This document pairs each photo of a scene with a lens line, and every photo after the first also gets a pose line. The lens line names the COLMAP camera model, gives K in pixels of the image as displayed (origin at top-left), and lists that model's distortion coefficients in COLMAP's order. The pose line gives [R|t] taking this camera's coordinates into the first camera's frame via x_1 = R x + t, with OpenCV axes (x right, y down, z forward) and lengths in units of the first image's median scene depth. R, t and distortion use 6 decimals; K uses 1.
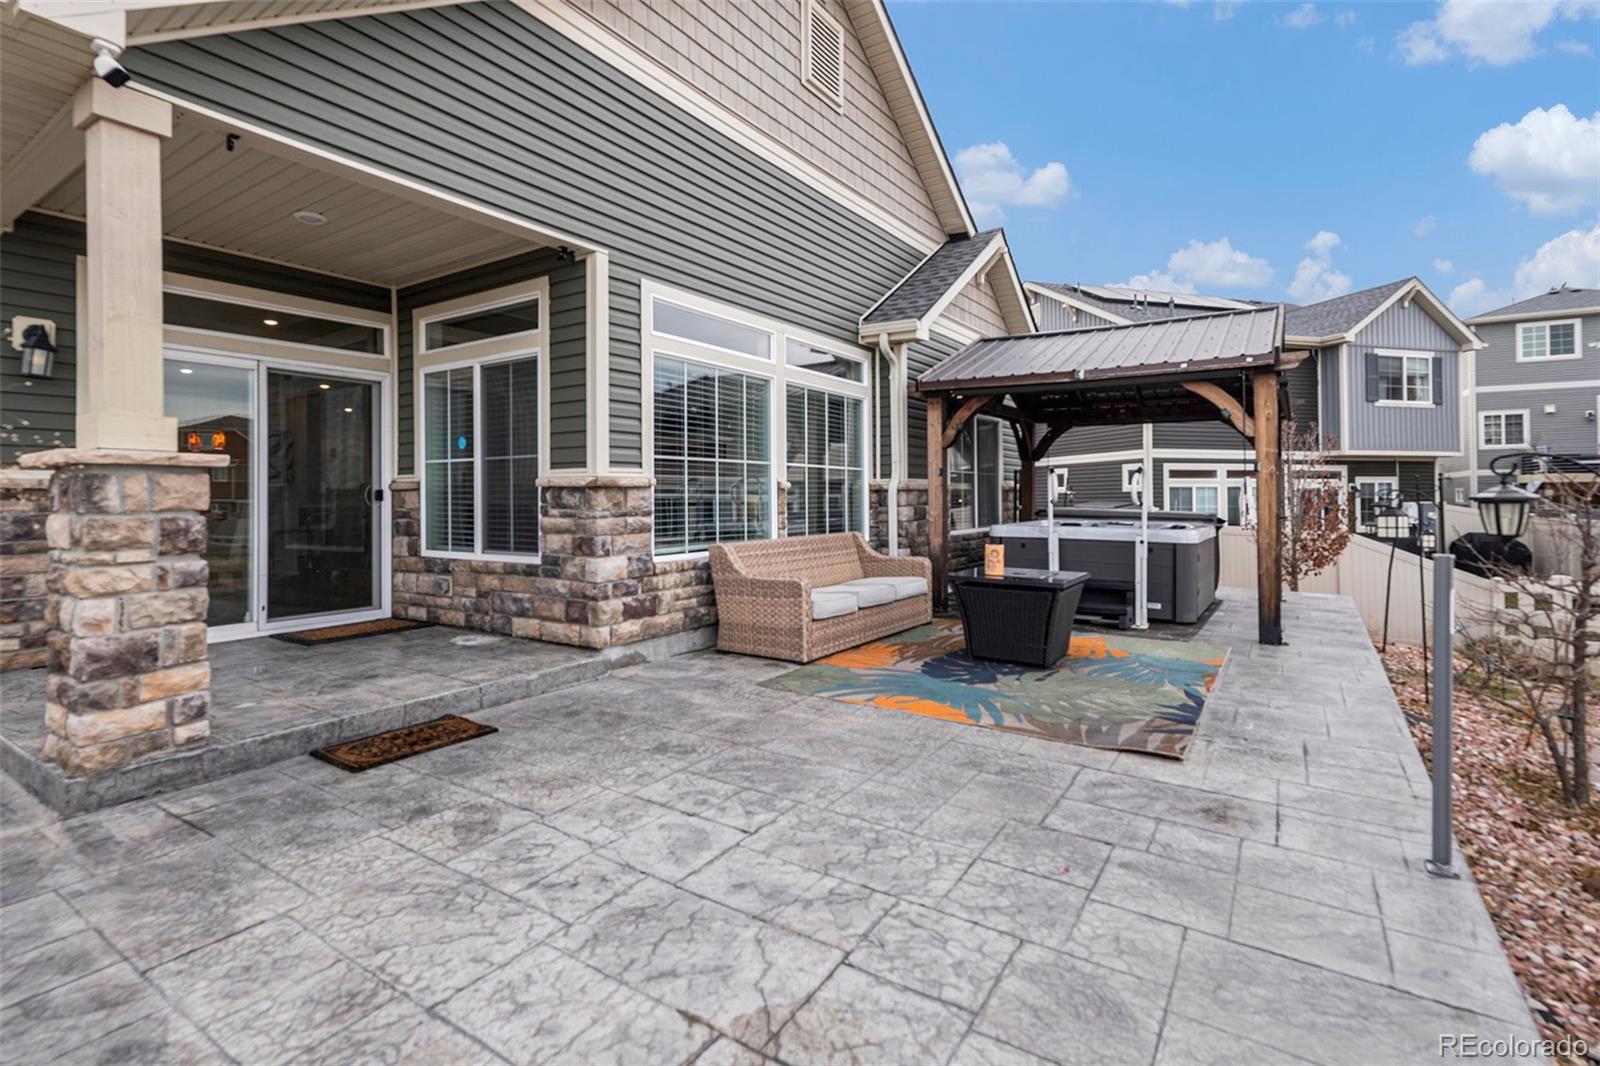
lens RADIAL K [[763.0, 0, 798.5], [0, 763.0, 479.3], [0, 0, 1]] dist [0.005487, 0.000796]
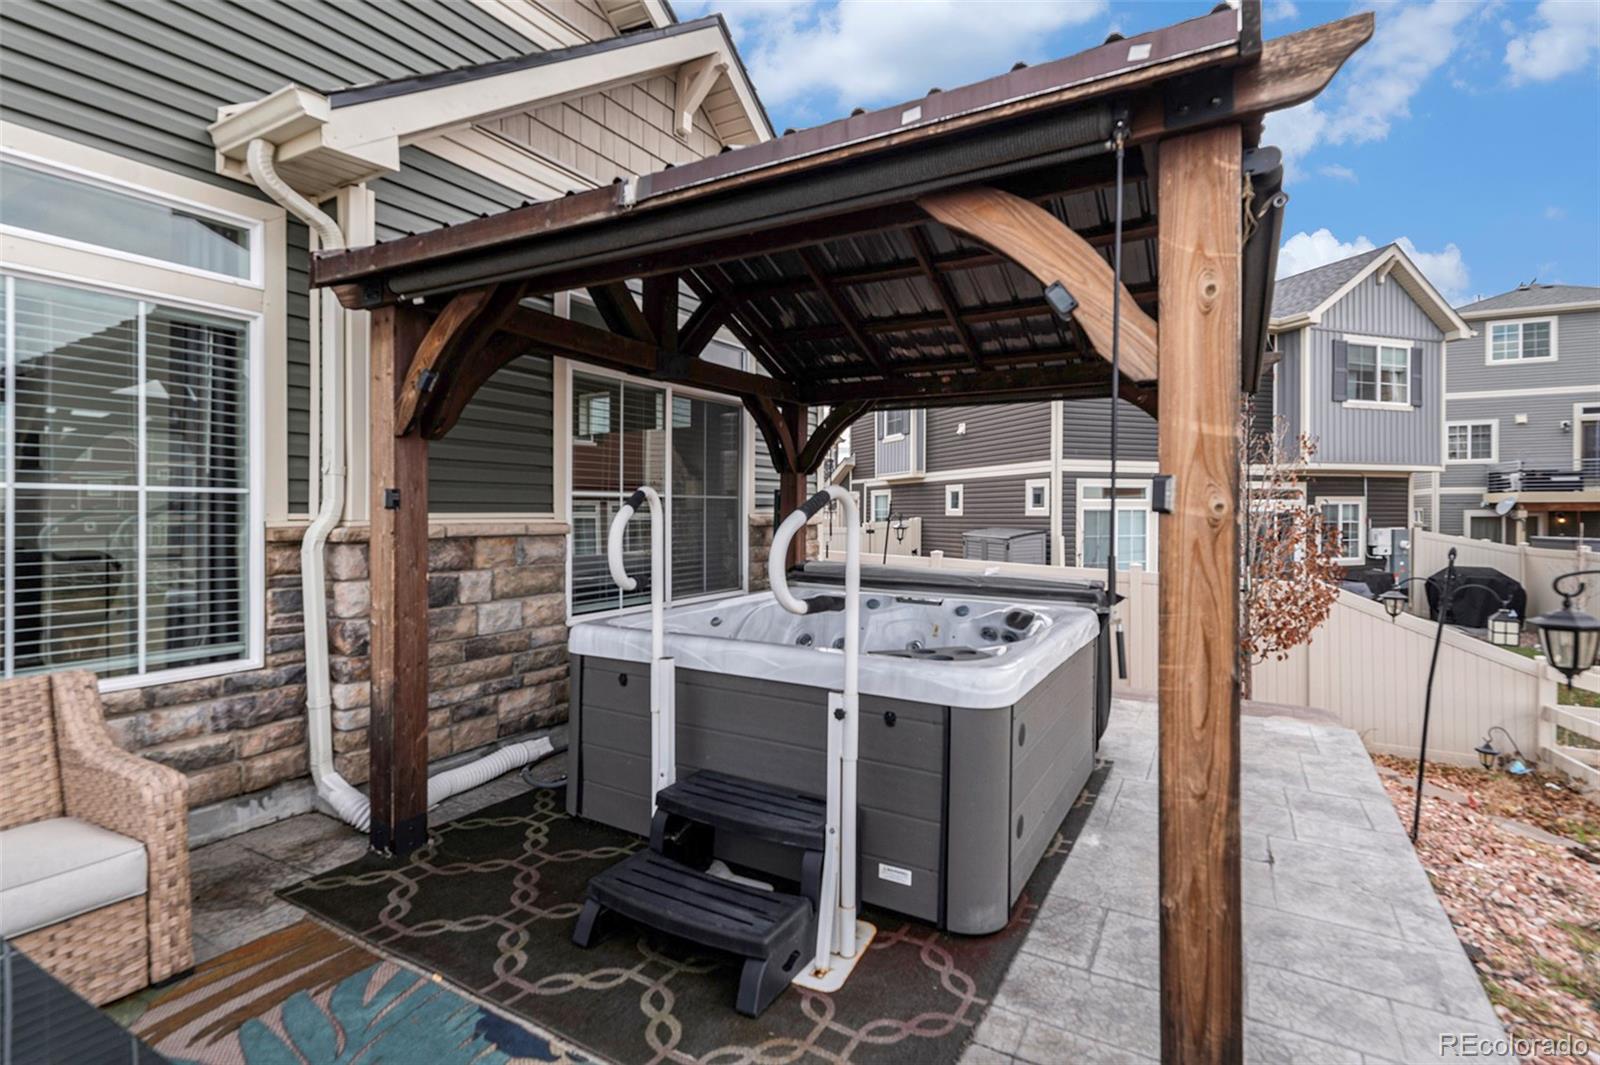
lens RADIAL K [[786.4, 0, 783.0], [0, 786.4, 513.2], [0, 0, 1]] dist [0.002790, 0.000823]
pose [[0.998612, 0.001690, 0.052652, 0.459025], [-0.002968, 0.999702, 0.024212, -0.015301], [-0.052595, -0.024335, 0.998319, 0.743128]]
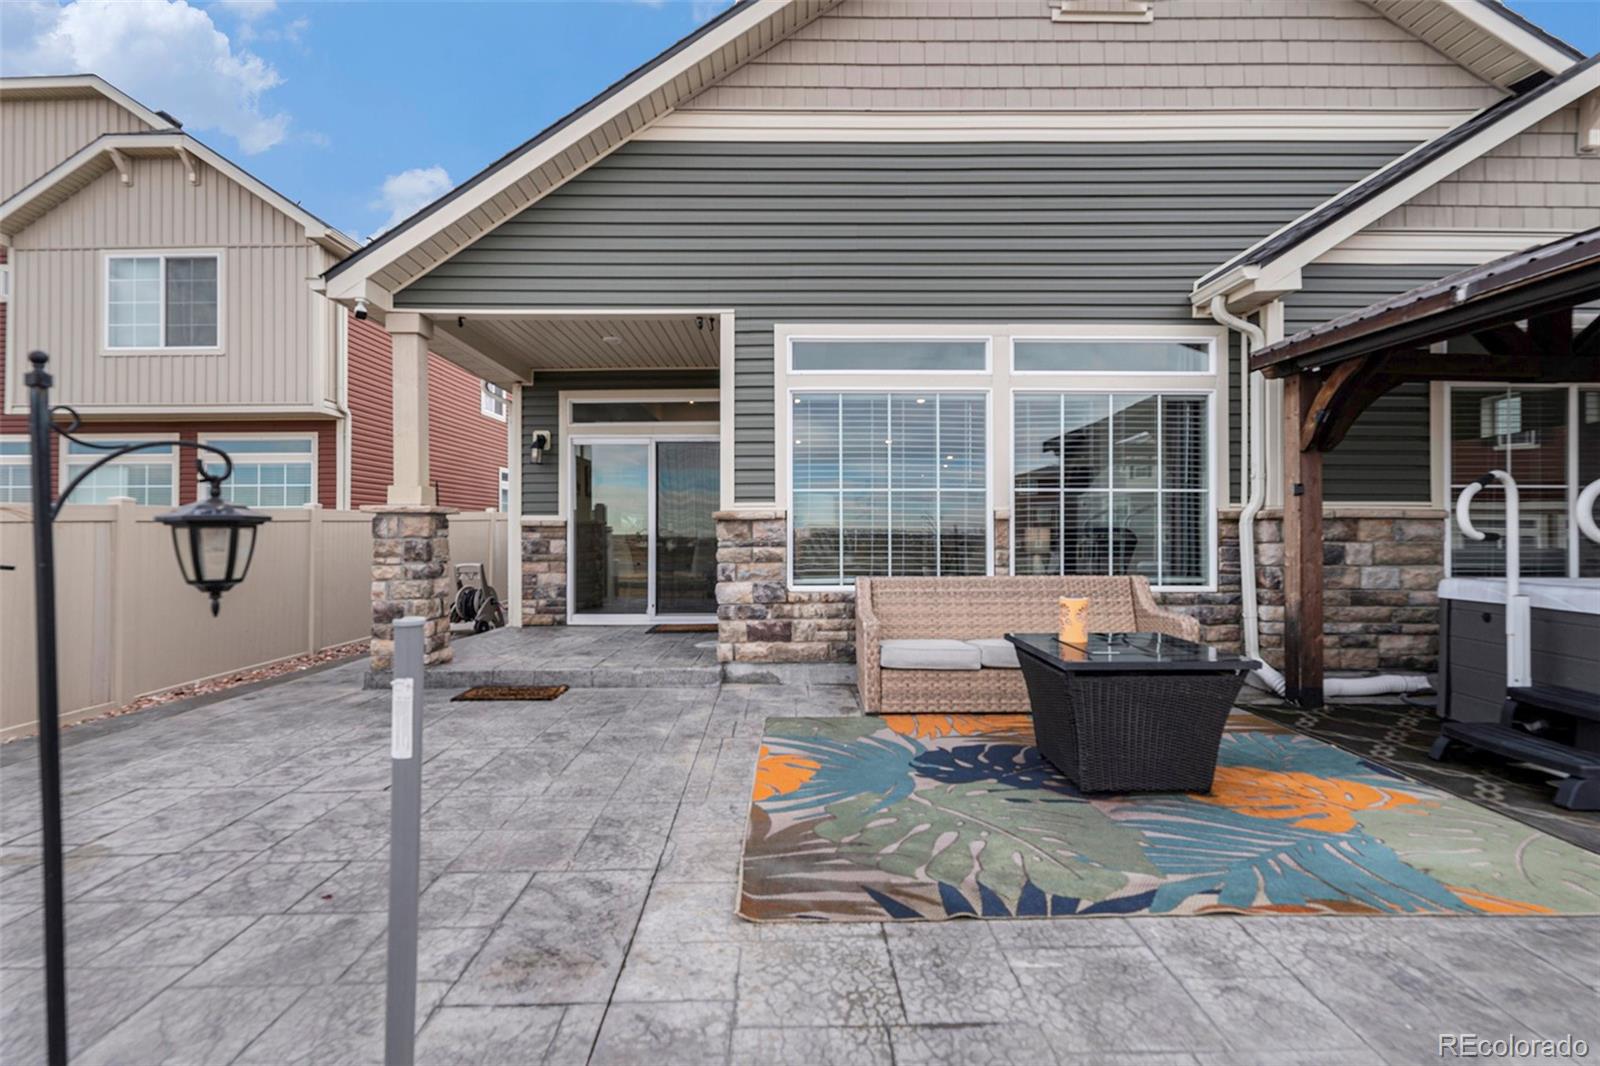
lens RADIAL K [[750.4, 0, 800.9], [0, 750.4, 527.2], [0, 0, 1]] dist [0.000948, 0.001663]
pose [[0.569956, -0.006517, -0.821649, 0.588589], [0.019738, 0.999789, 0.005762, 0.013196], [0.821438, -0.019502, 0.569964, 0.372619]]
